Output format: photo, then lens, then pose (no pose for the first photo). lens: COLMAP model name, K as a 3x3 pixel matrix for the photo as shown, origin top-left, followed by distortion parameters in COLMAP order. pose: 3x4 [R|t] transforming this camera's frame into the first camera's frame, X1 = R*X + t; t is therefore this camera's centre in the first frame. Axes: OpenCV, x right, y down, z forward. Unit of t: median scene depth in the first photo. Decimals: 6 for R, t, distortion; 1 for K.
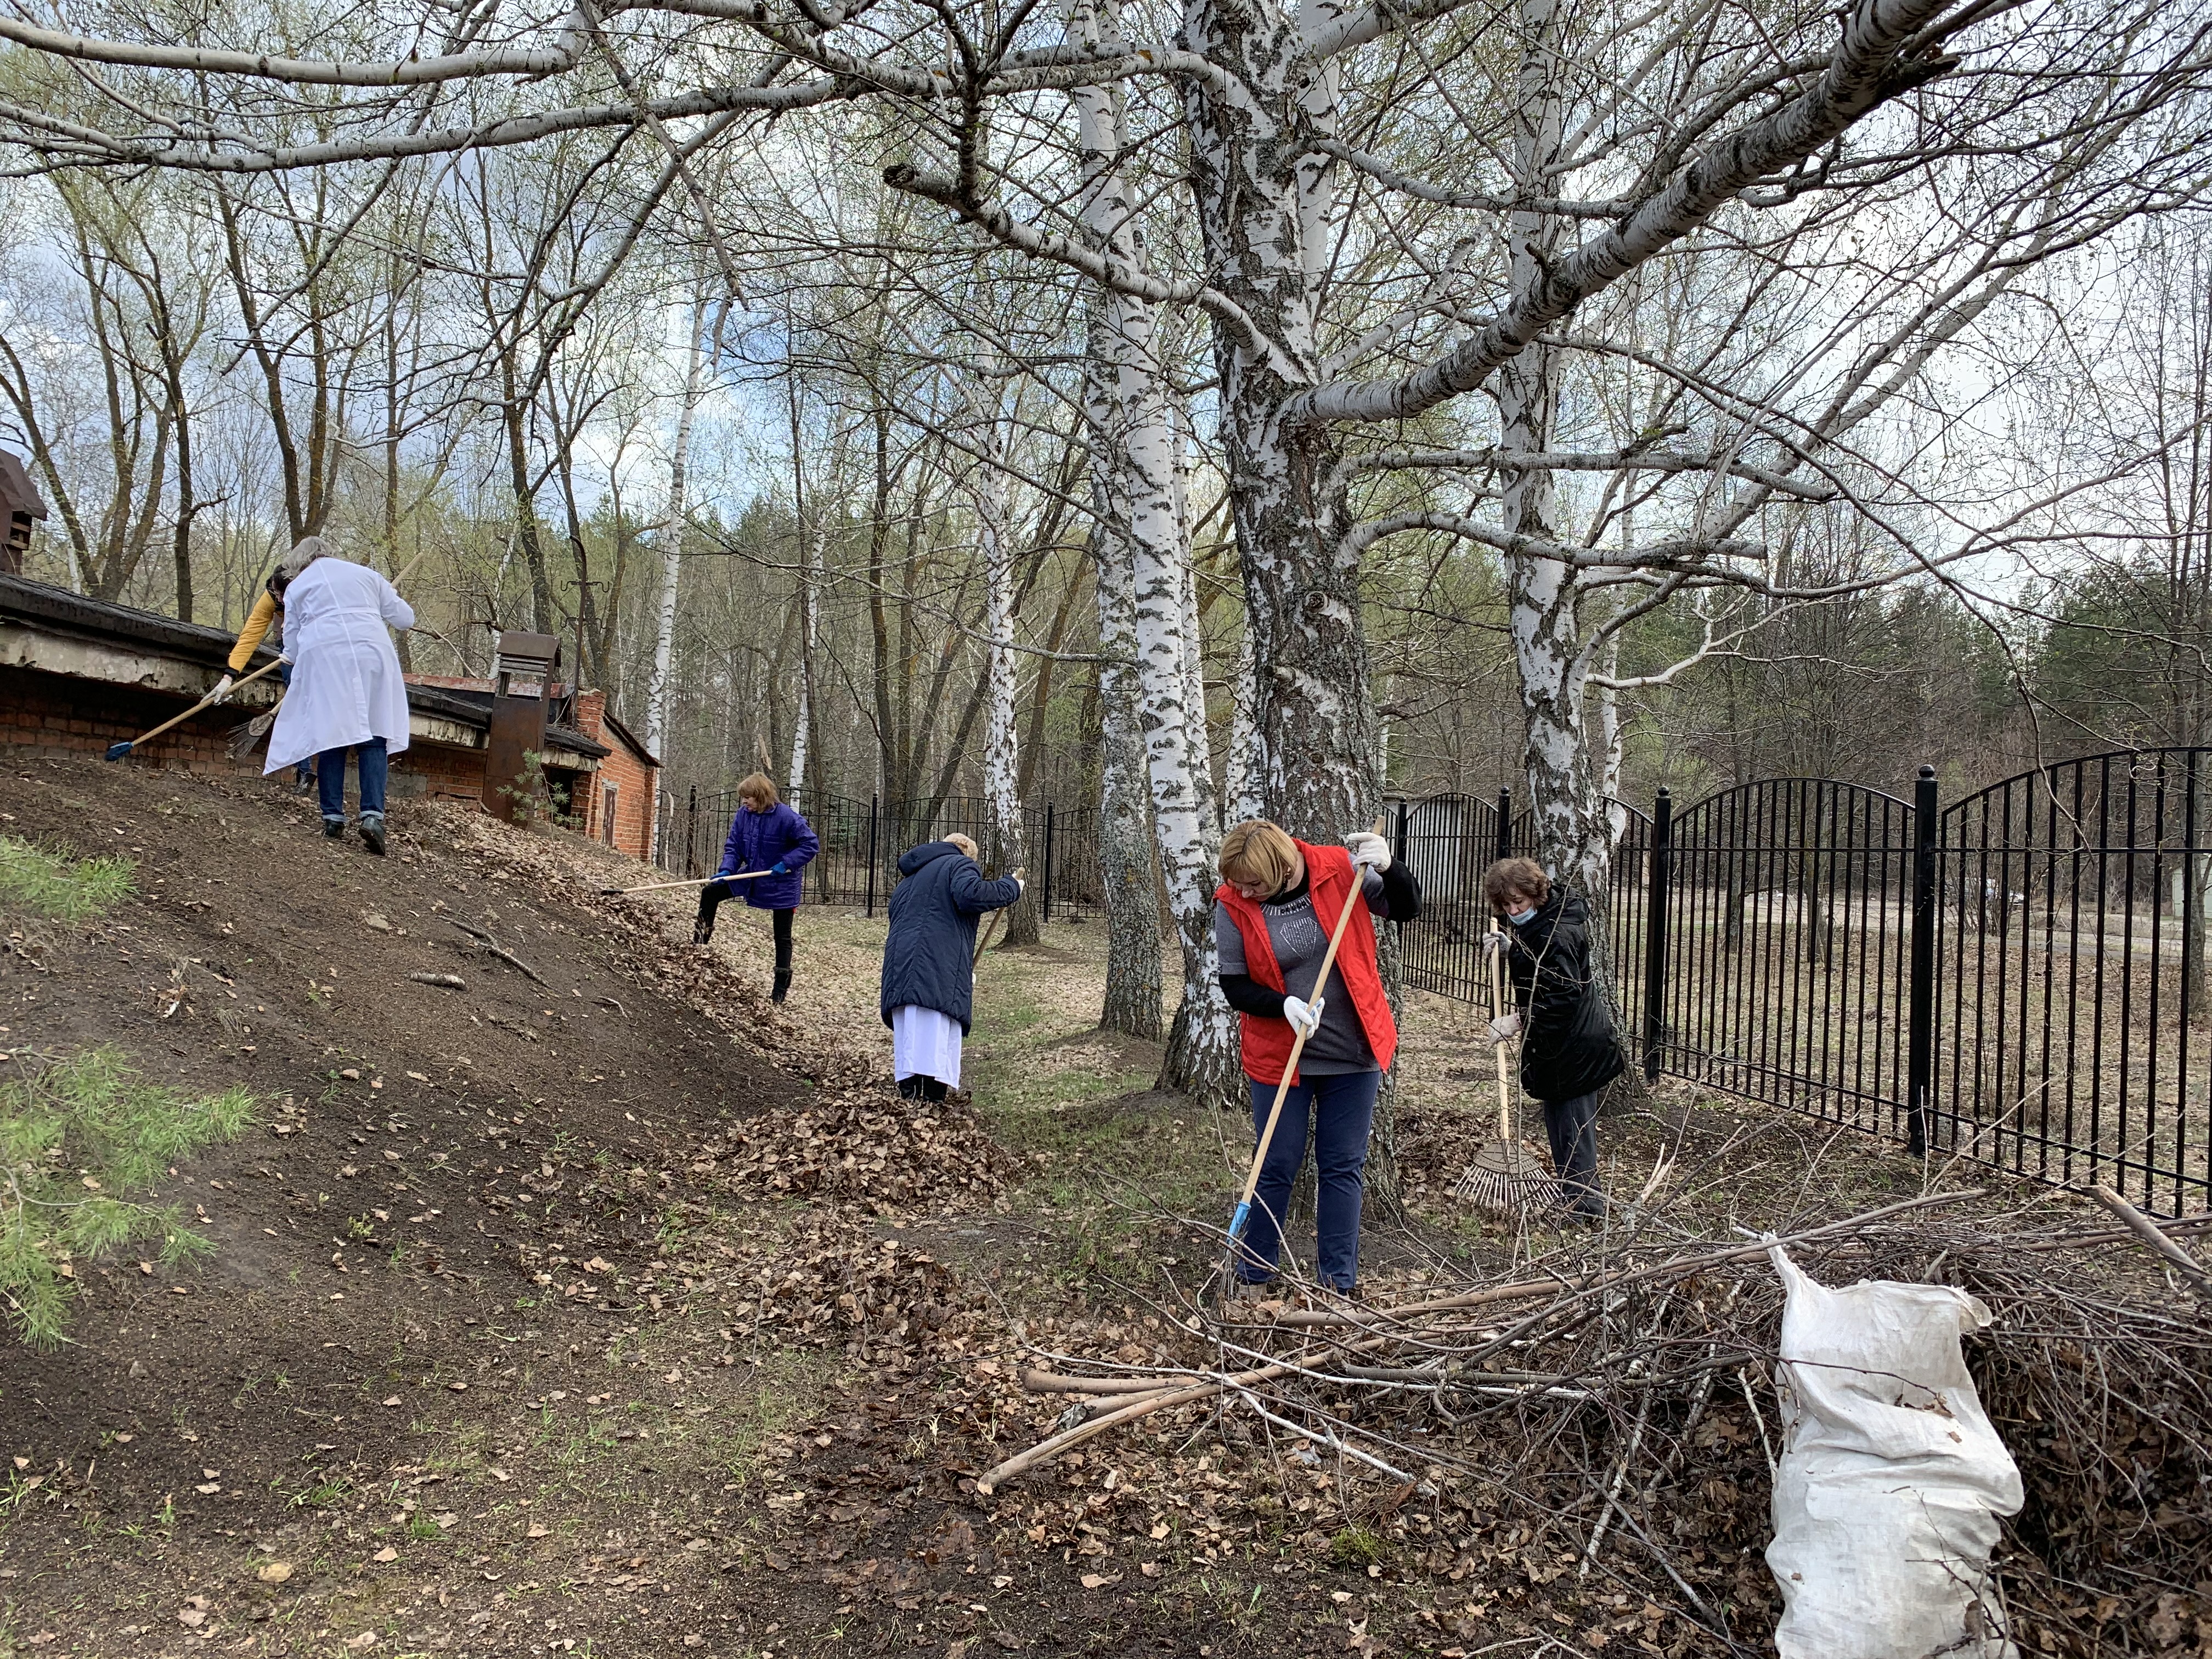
lens RADIAL K [[1653.4, 0, 1098.4], [0, 1653.4, 834.2], [0, 0, 1]] dist [0.029909, -0.005661]
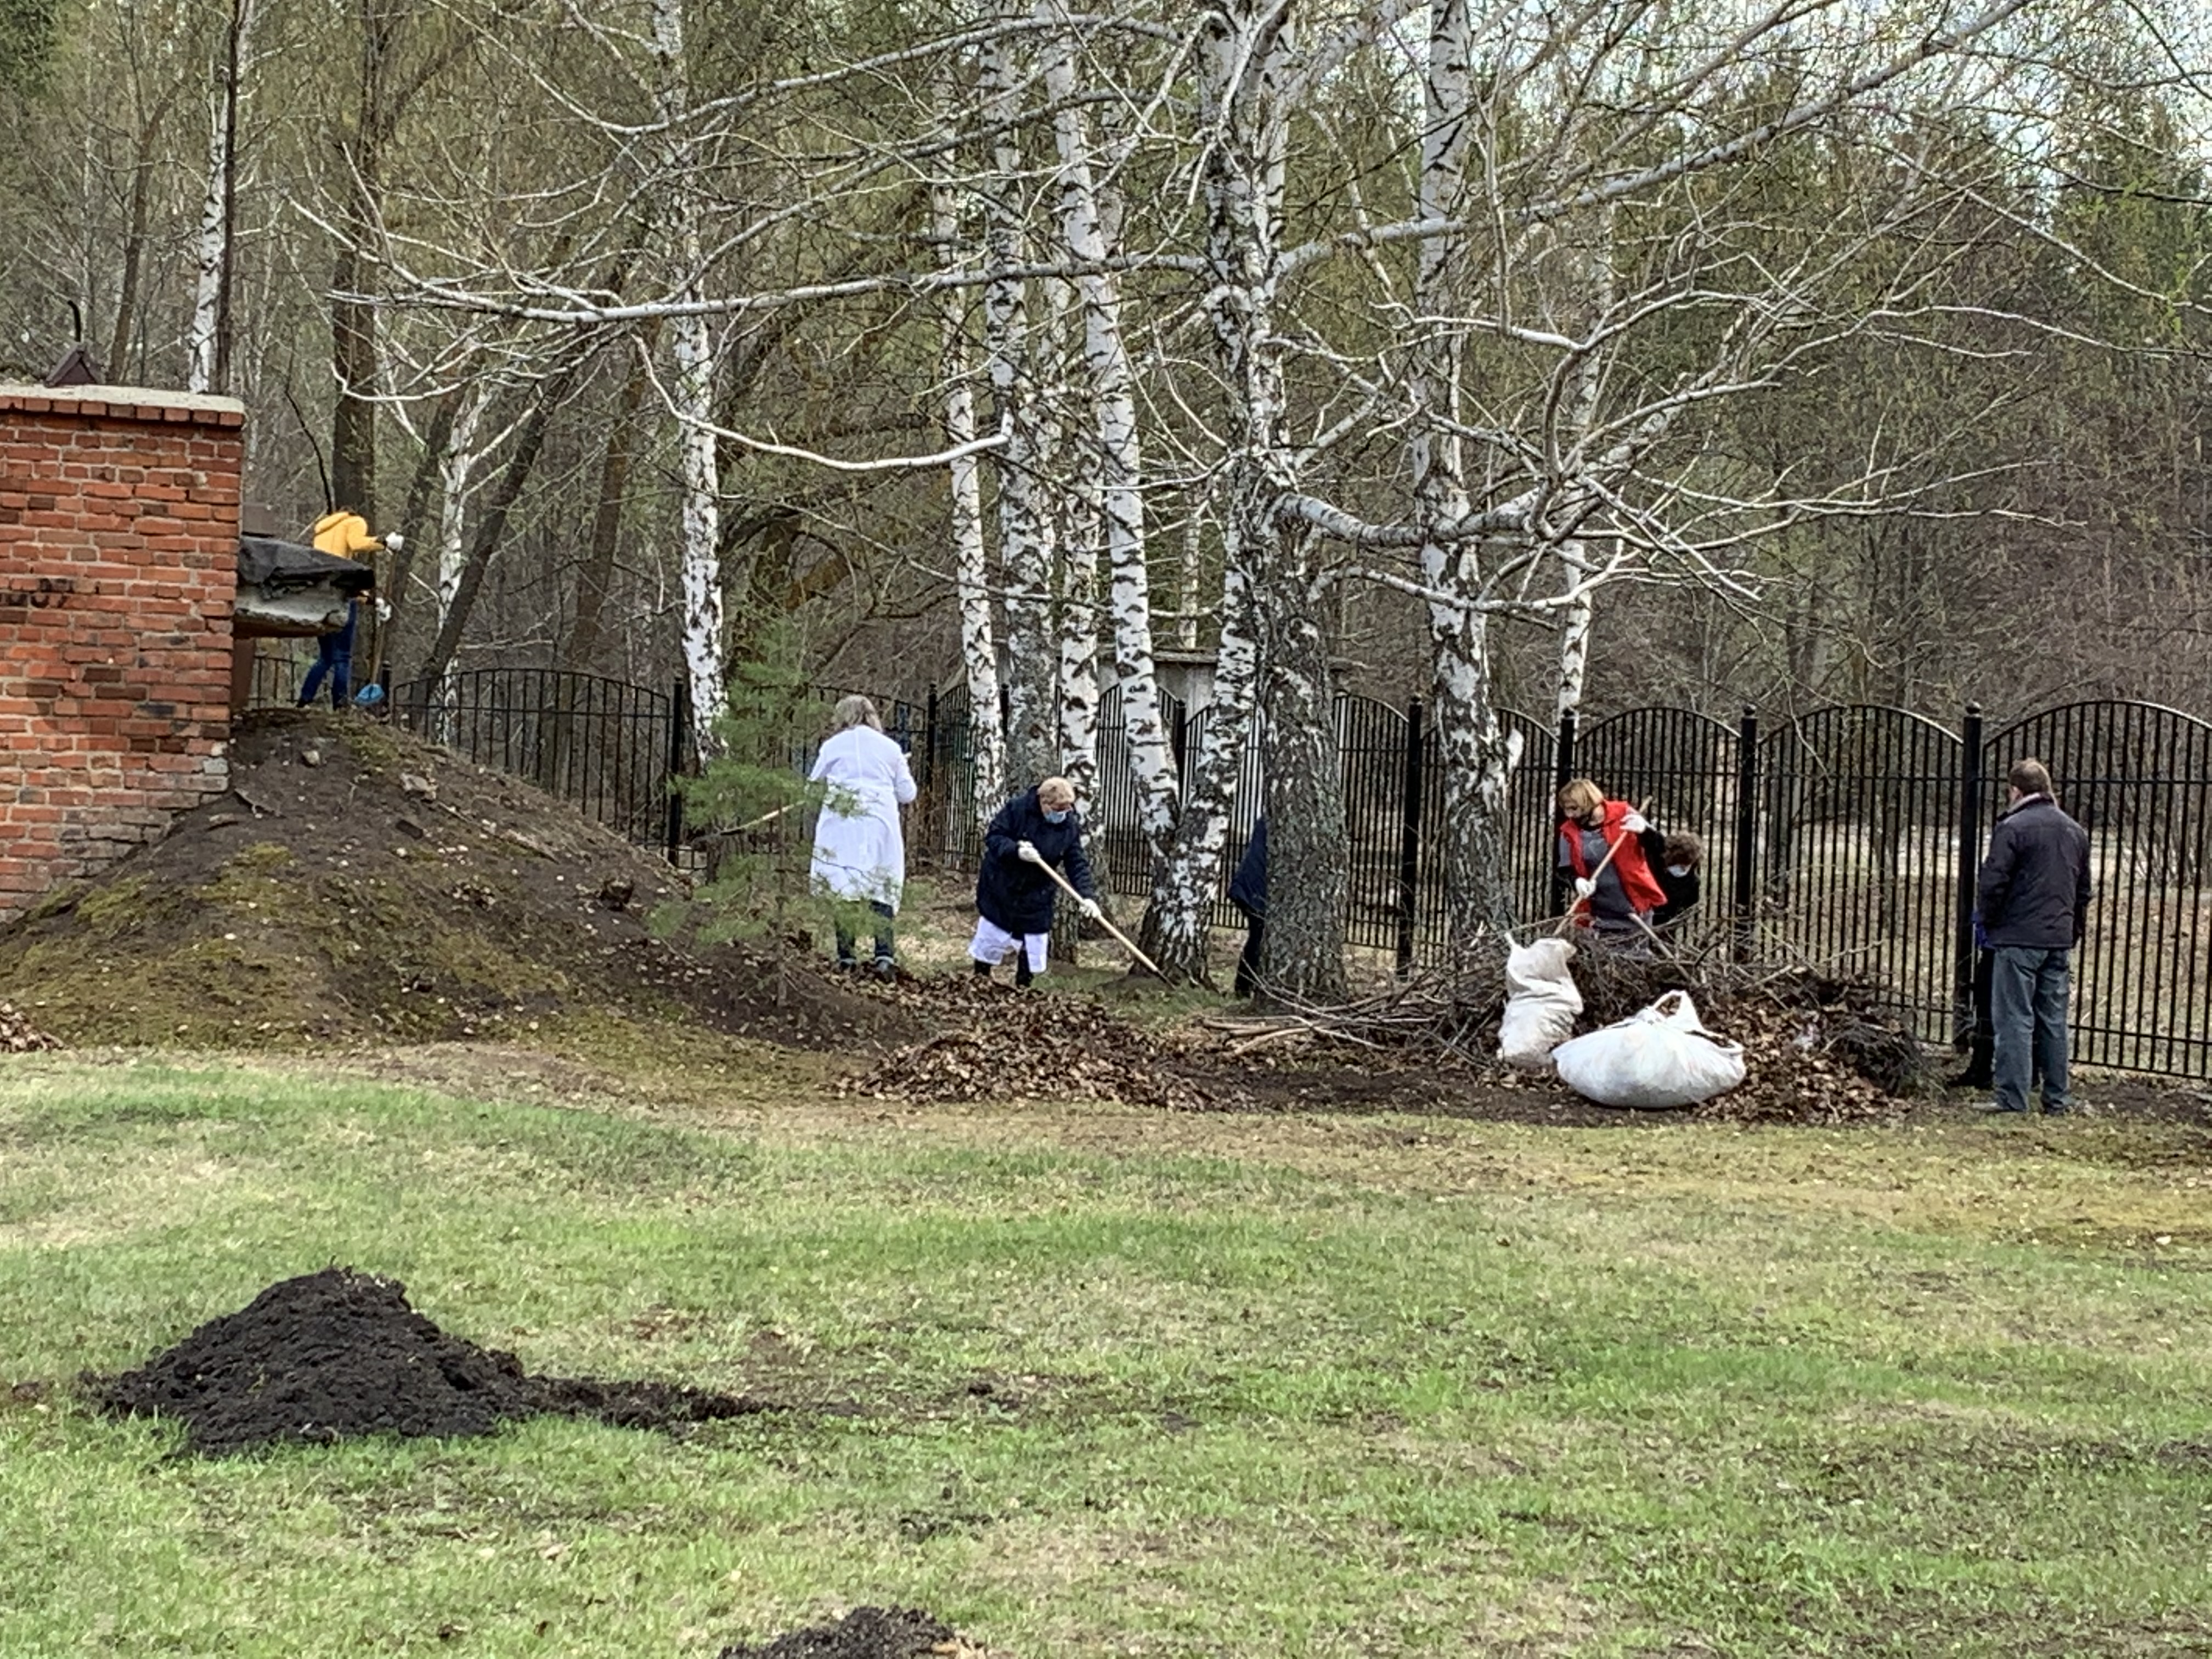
lens RADIAL K [[4772.3, 0, 1106.7], [0, 4772.3, 829.5], [0, 0, 1]] dist [0.056487, 0.000000]
pose [[0.984953, -0.006232, 0.172710, -0.579383], [0.000880, 0.999517, 0.031052, -0.059537], [-0.172820, -0.030432, 0.984483, -2.400886]]
